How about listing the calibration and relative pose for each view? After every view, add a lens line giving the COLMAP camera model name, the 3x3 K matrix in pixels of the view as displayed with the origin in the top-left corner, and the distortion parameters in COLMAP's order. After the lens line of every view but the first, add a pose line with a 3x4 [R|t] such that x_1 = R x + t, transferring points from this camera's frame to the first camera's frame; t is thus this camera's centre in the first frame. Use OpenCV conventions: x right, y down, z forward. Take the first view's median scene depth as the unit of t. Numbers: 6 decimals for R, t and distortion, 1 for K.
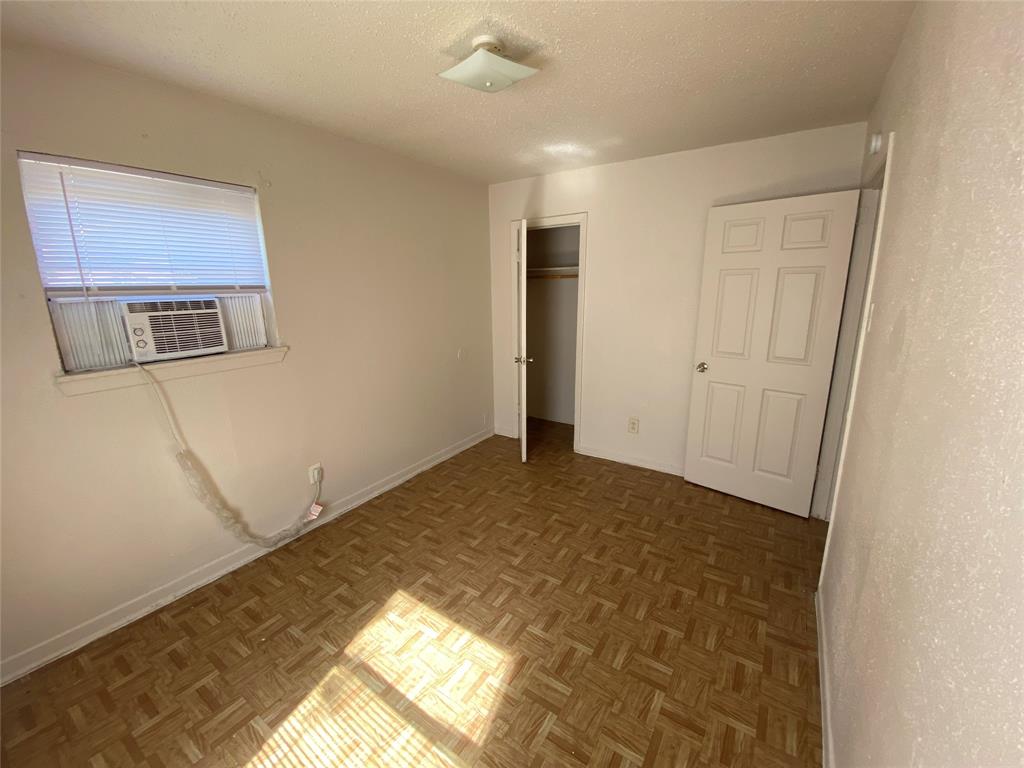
lens RADIAL K [[417.6, 0, 507.3], [0, 417.6, 380.4], [0, 0, 1]] dist [0.061751, -0.041695]
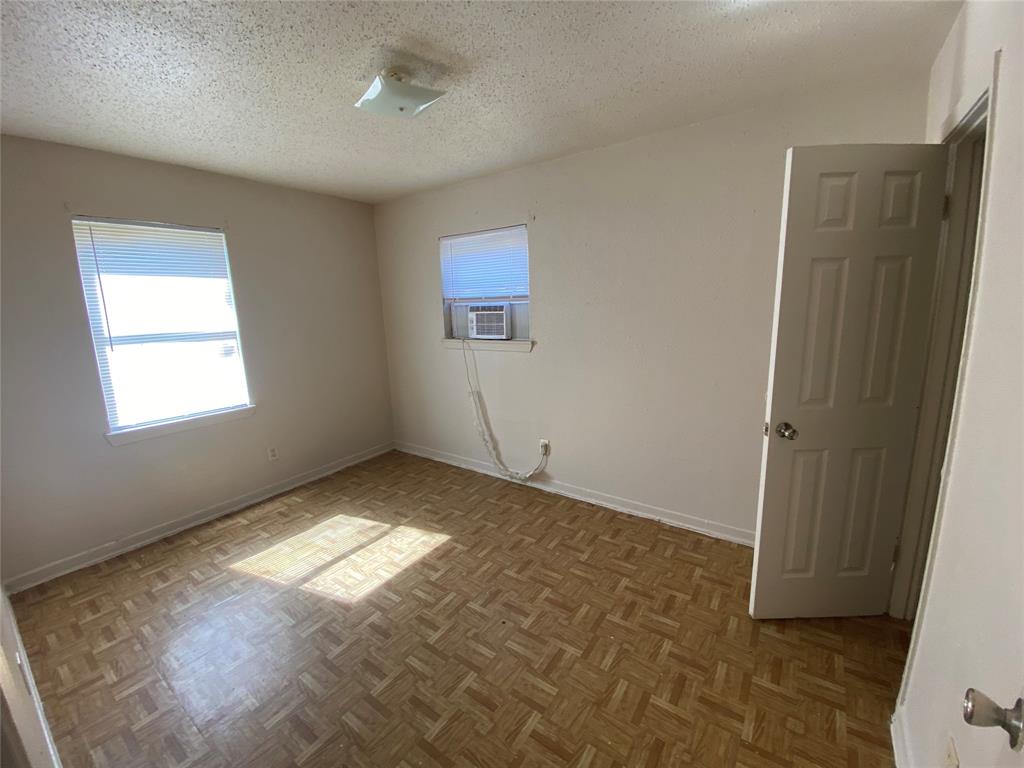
lens RADIAL K [[417.6, 0, 507.3], [0, 417.6, 380.4], [0, 0, 1]] dist [0.061751, -0.041695]
pose [[-0.033806, 0.207021, -0.977752, 0.903098], [-0.186257, 0.959867, 0.209674, -0.259874], [0.981919, 0.189202, 0.006109, 1.103166]]
